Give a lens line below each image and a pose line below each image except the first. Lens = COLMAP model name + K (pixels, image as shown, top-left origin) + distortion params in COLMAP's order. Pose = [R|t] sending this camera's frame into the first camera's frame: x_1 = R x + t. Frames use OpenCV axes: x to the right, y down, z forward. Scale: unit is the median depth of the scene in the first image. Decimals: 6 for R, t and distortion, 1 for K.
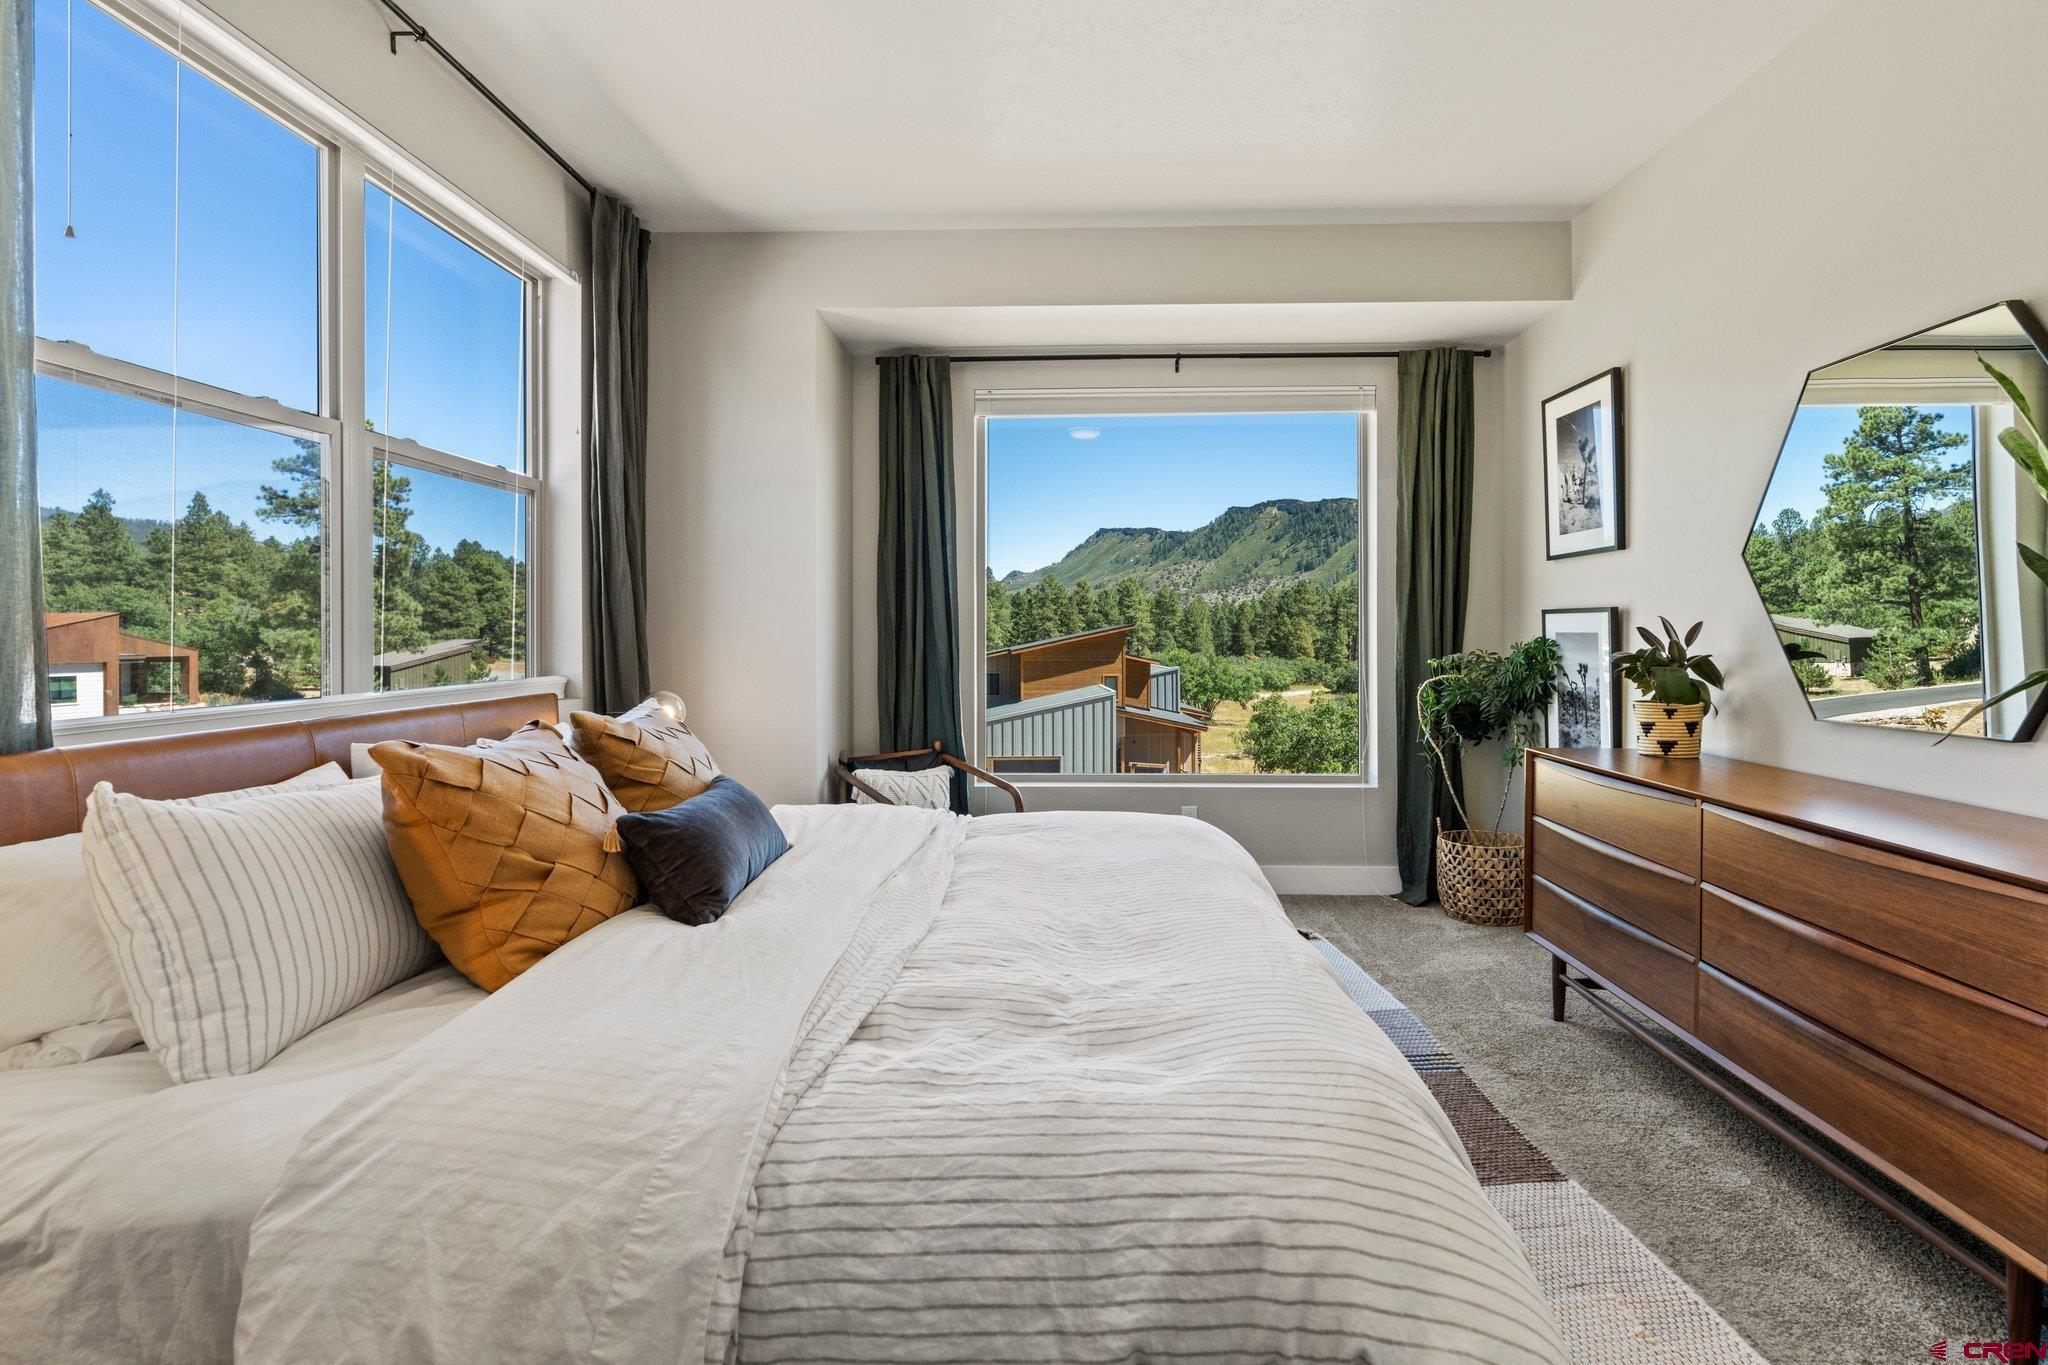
lens RADIAL K [[938.0, 0, 1030.4], [0, 938.0, 643.4], [0, 0, 1]] dist [-0.009816, 0.004347]
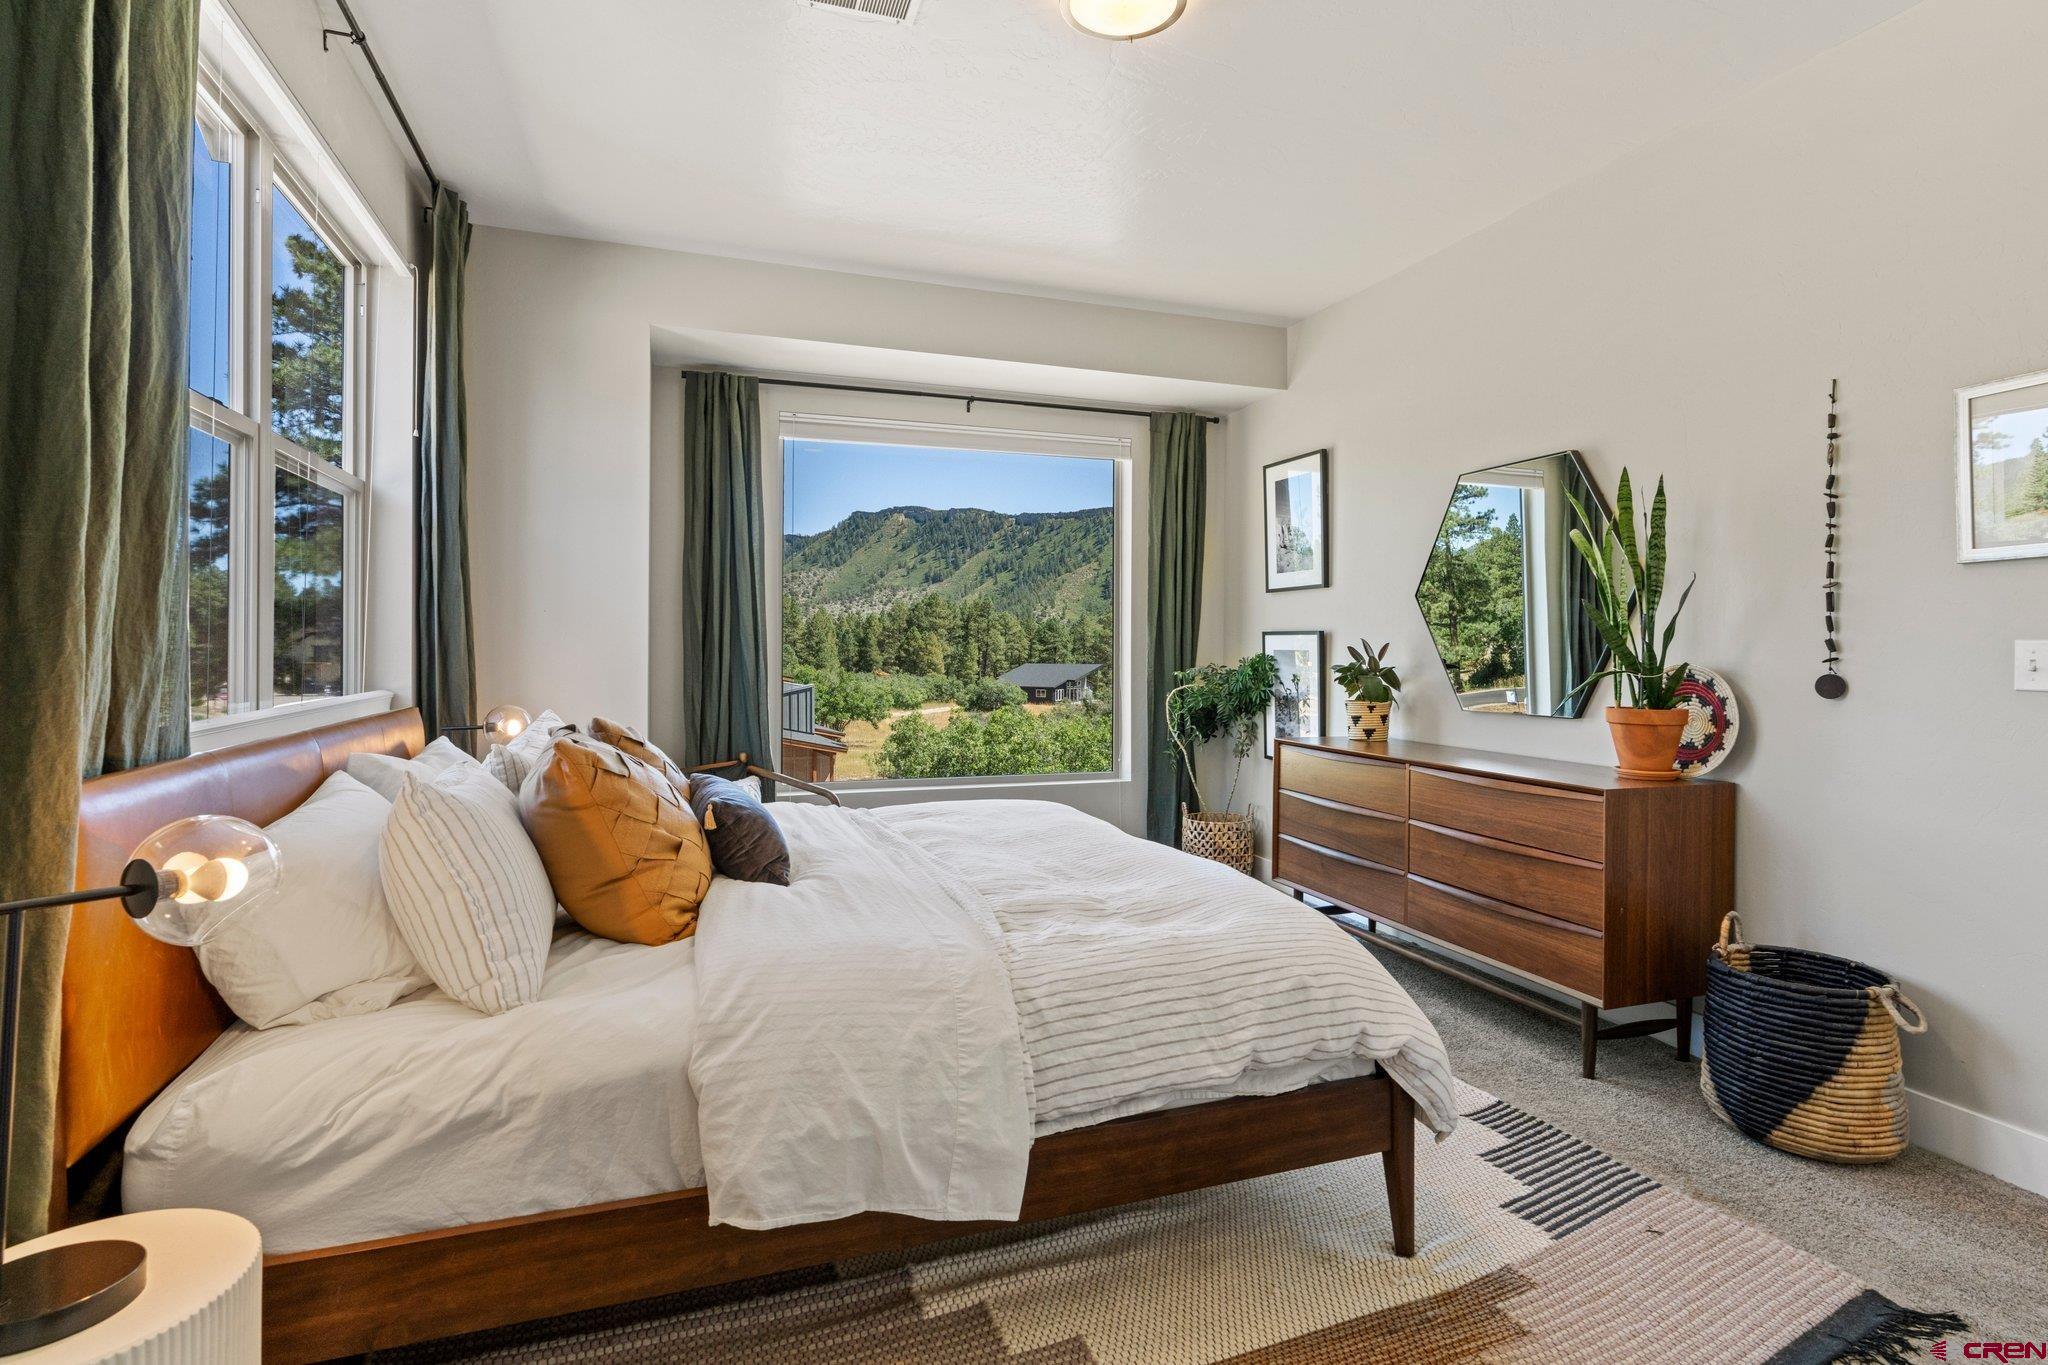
lens RADIAL K [[1029.2, 0, 1010.3], [0, 1029.2, 656.1], [0, 0, 1]] dist [-0.004751, -0.000017]
pose [[0.935103, 0.003268, 0.354361, -0.298068], [-0.002317, 0.999992, -0.003109, 0.002379], [-0.354368, 0.002086, 0.935104, -0.197767]]
